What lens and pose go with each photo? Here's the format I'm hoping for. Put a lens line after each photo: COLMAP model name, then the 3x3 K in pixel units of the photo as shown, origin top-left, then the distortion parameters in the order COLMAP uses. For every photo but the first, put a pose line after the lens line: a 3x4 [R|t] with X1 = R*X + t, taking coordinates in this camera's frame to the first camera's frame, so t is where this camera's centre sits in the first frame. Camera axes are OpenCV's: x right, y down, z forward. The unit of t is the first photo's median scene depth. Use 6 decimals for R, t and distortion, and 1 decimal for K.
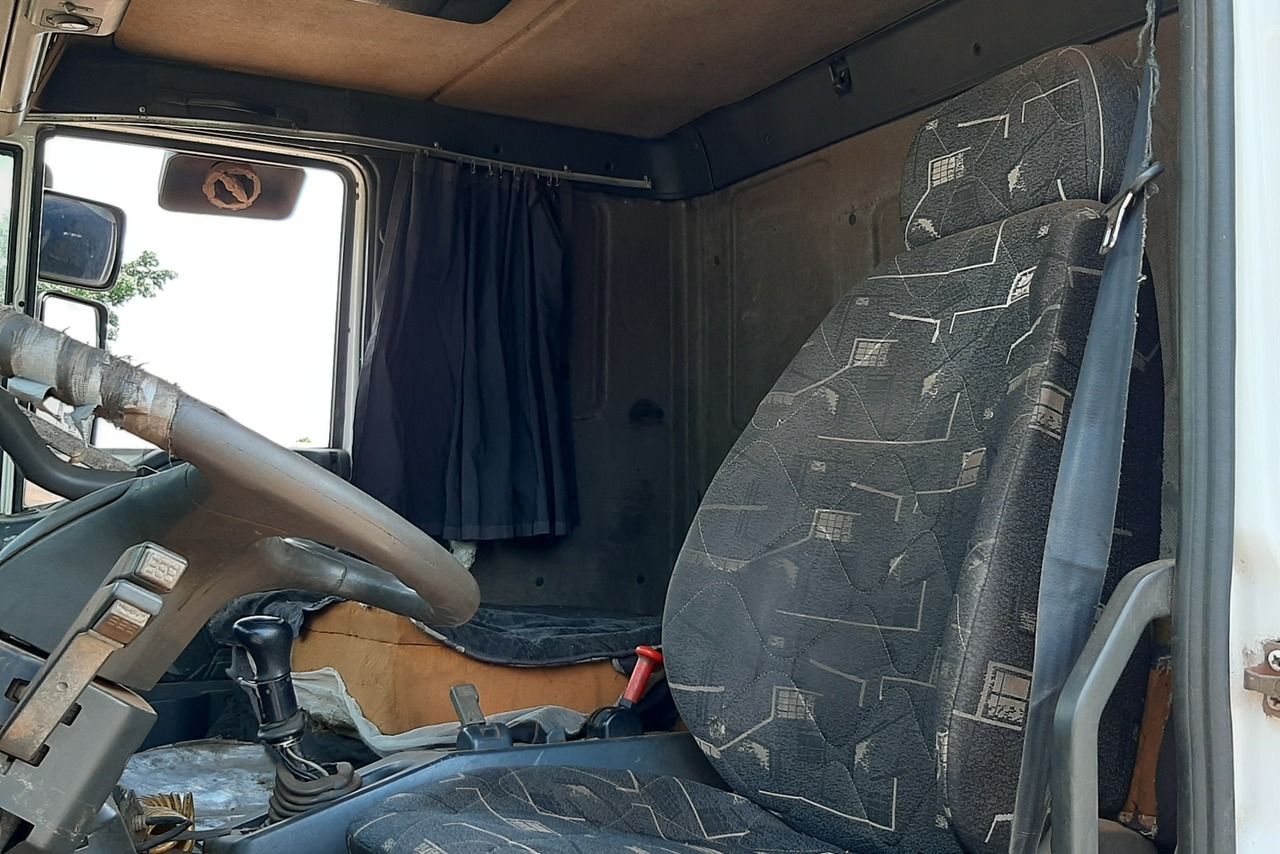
lens RADIAL K [[1305.3, 0, 640.0], [0, 1305.3, 427.0], [0, 0, 1]] dist [0.146704, -0.387802]
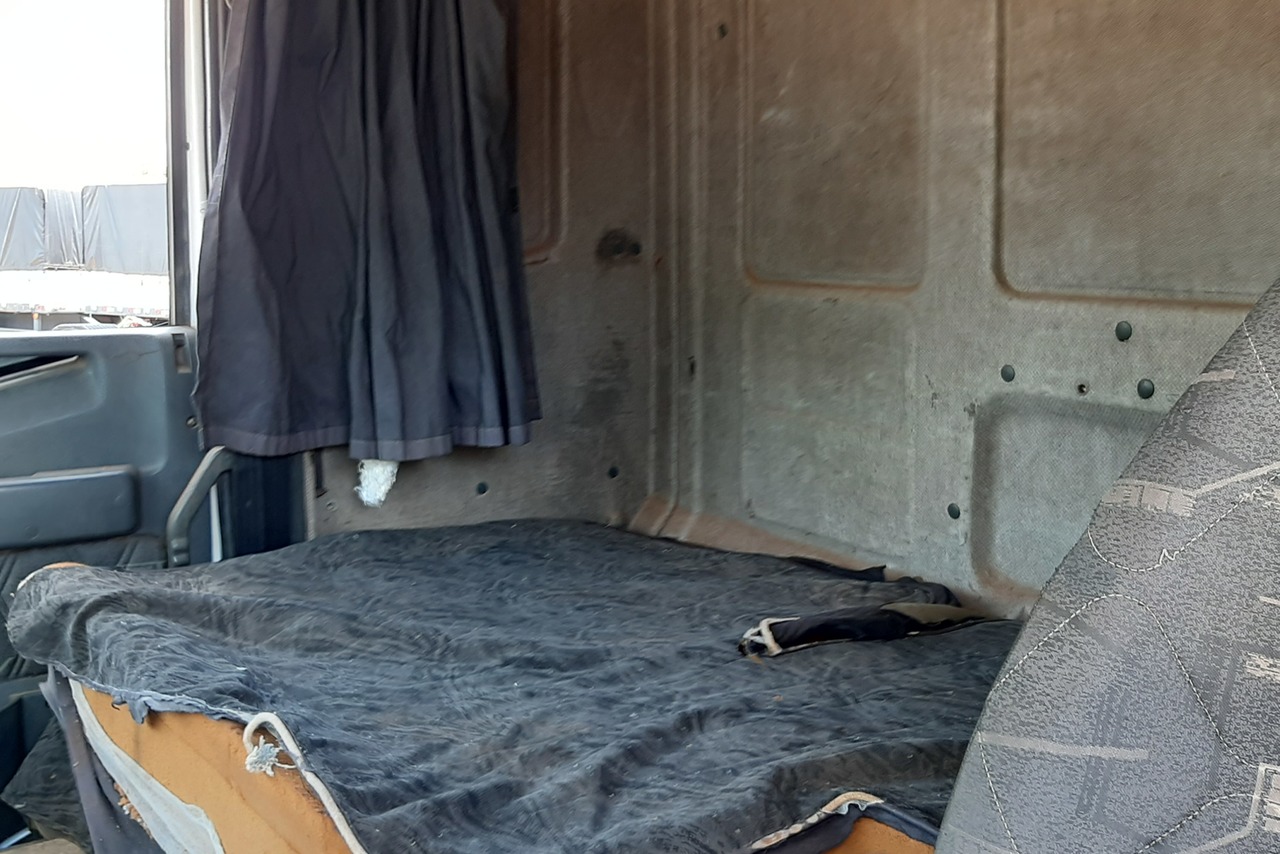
lens RADIAL K [[1305.3, 0, 640.0], [0, 1305.3, 427.0], [0, 0, 1]] dist [0.146704, -0.387802]
pose [[0.994954, -0.024743, 0.097230, -0.061211], [0.003406, 0.976885, 0.213739, -0.075216], [-0.100271, -0.212330, 0.972040, 0.293815]]
